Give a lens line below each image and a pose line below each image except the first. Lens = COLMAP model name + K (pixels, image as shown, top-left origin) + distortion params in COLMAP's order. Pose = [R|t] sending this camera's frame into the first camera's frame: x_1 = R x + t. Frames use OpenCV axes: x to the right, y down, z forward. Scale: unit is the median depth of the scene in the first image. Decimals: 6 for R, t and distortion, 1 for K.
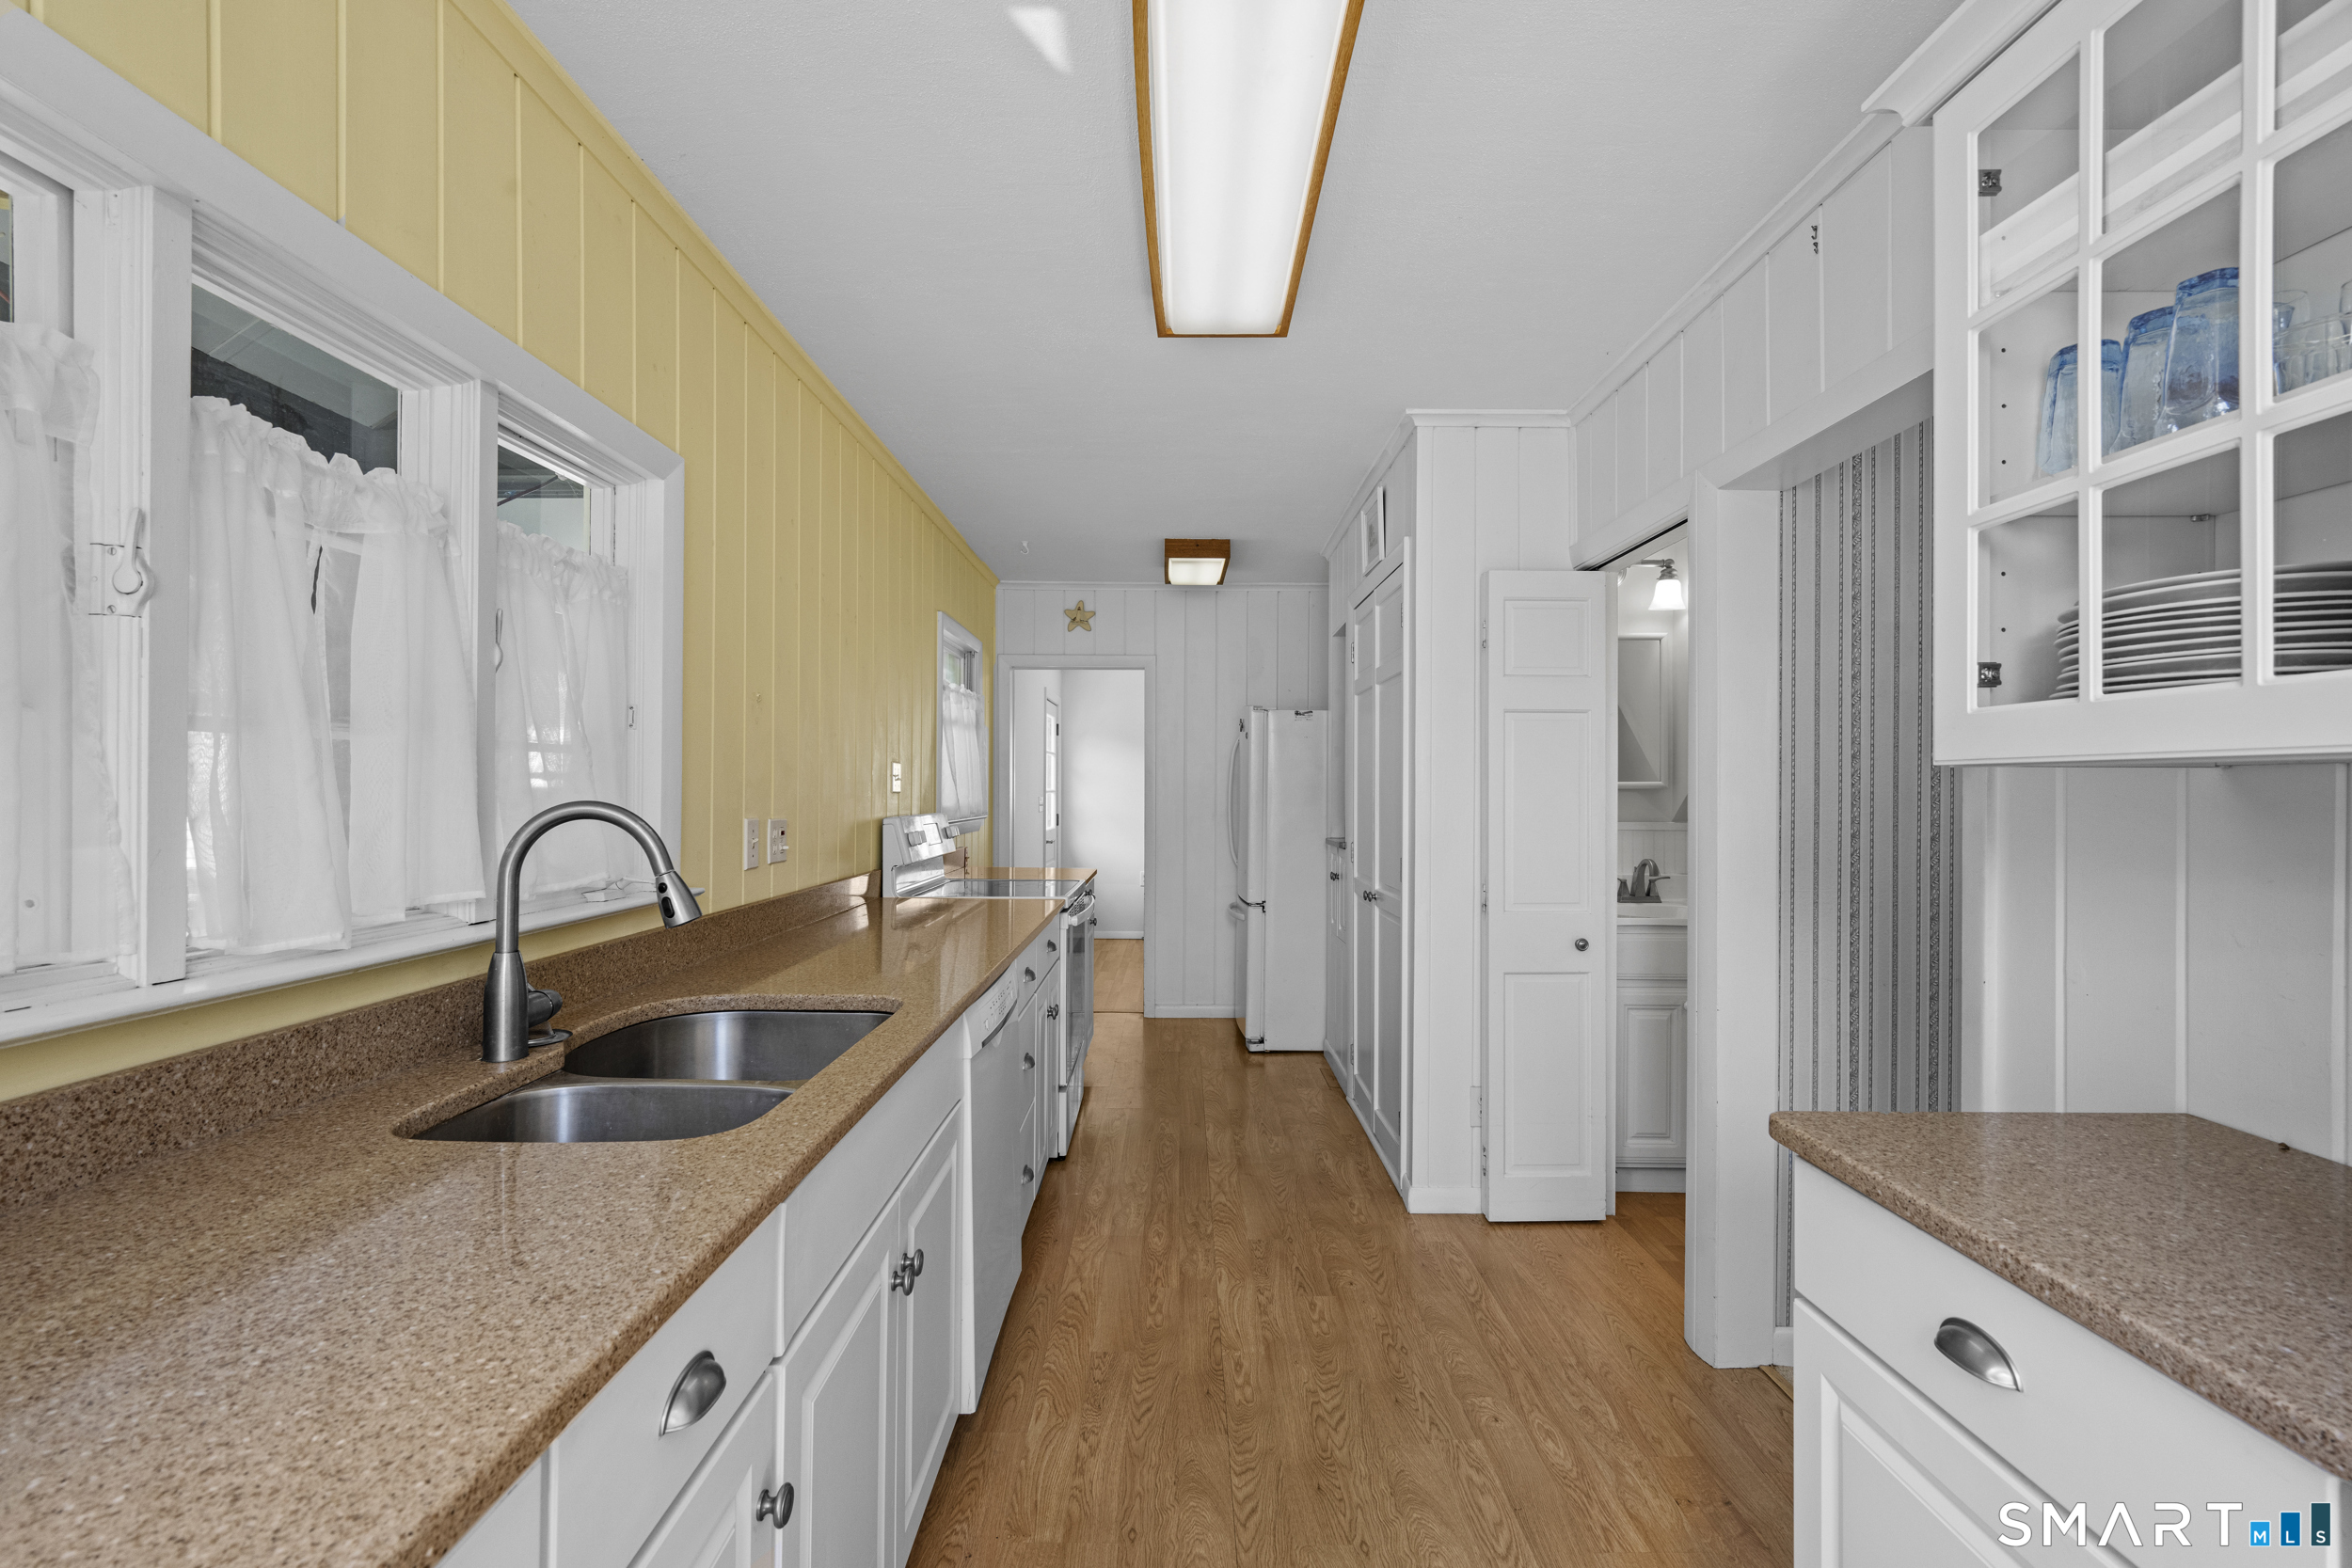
lens RADIAL K [[1039.4, 0, 1177.3], [0, 1039.4, 780.8], [0, 0, 1]] dist [0.001044, 0.000461]
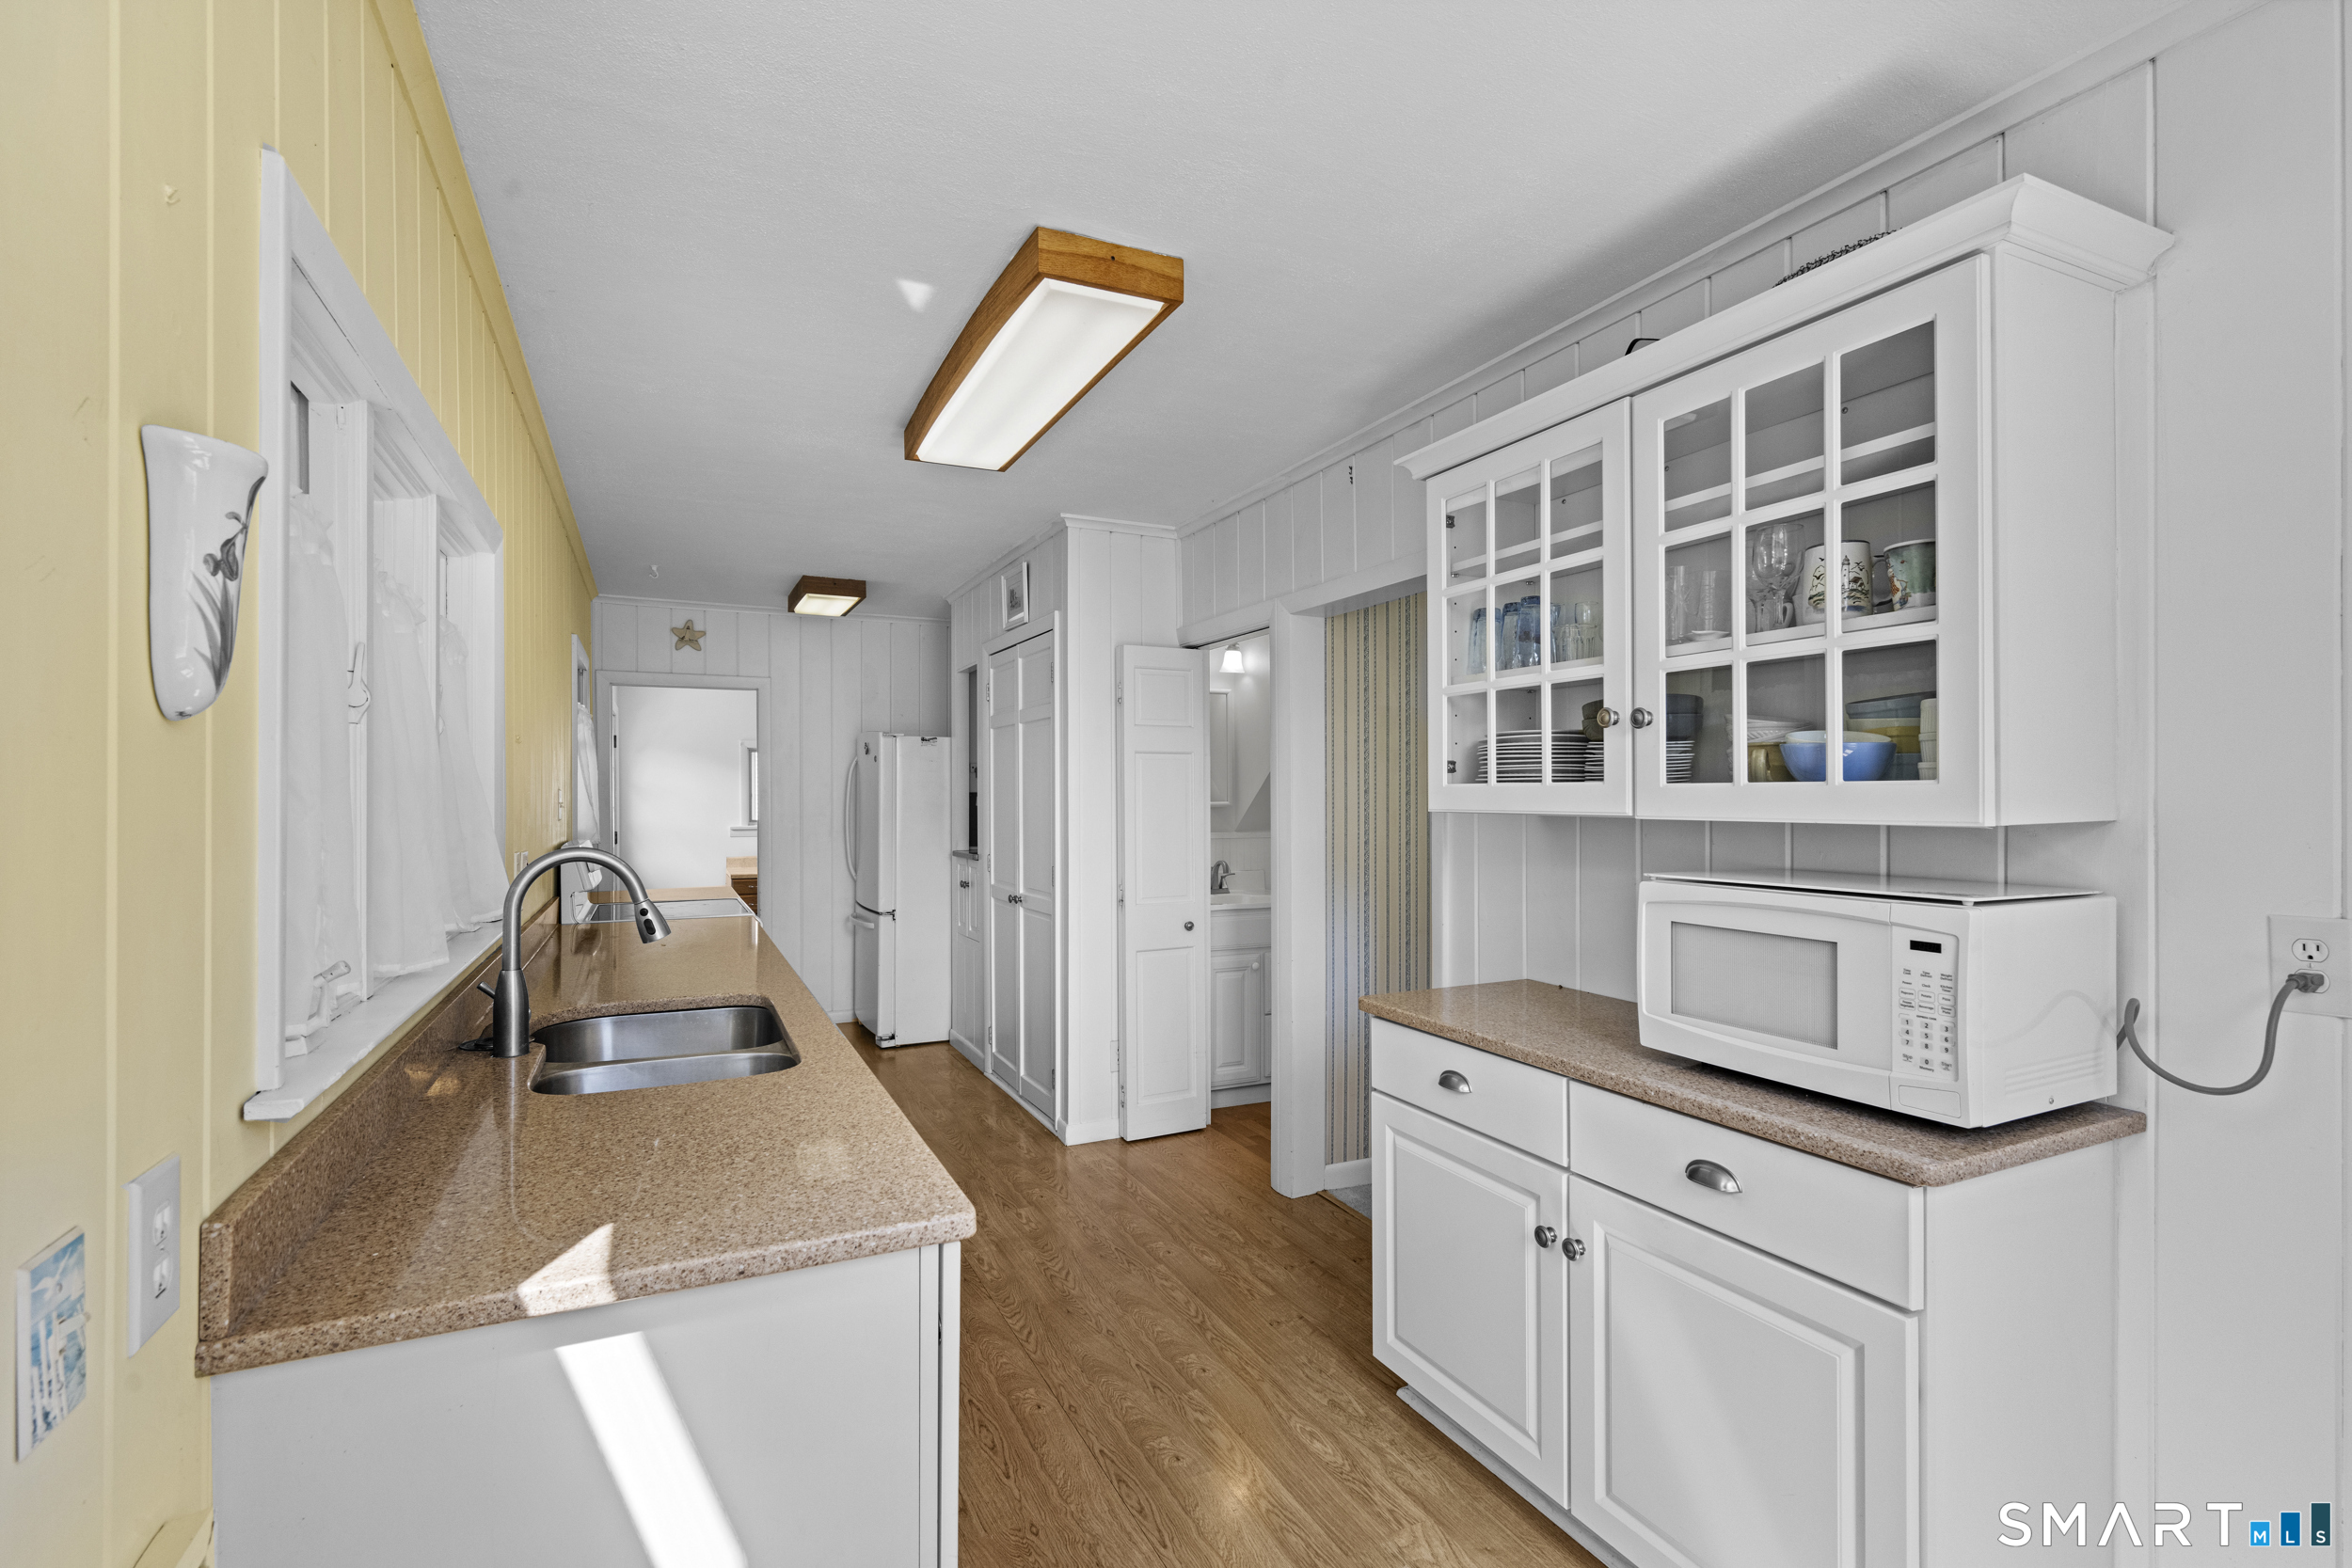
lens RADIAL K [[1039.4, 0, 1177.3], [0, 1039.4, 780.8], [0, 0, 1]] dist [0.001044, 0.000461]
pose [[0.903284, -0.000841, 0.429041, -0.226167], [0.003546, 0.999979, -0.005505, -0.026369], [-0.429028, 0.006494, 0.903268, -0.237236]]
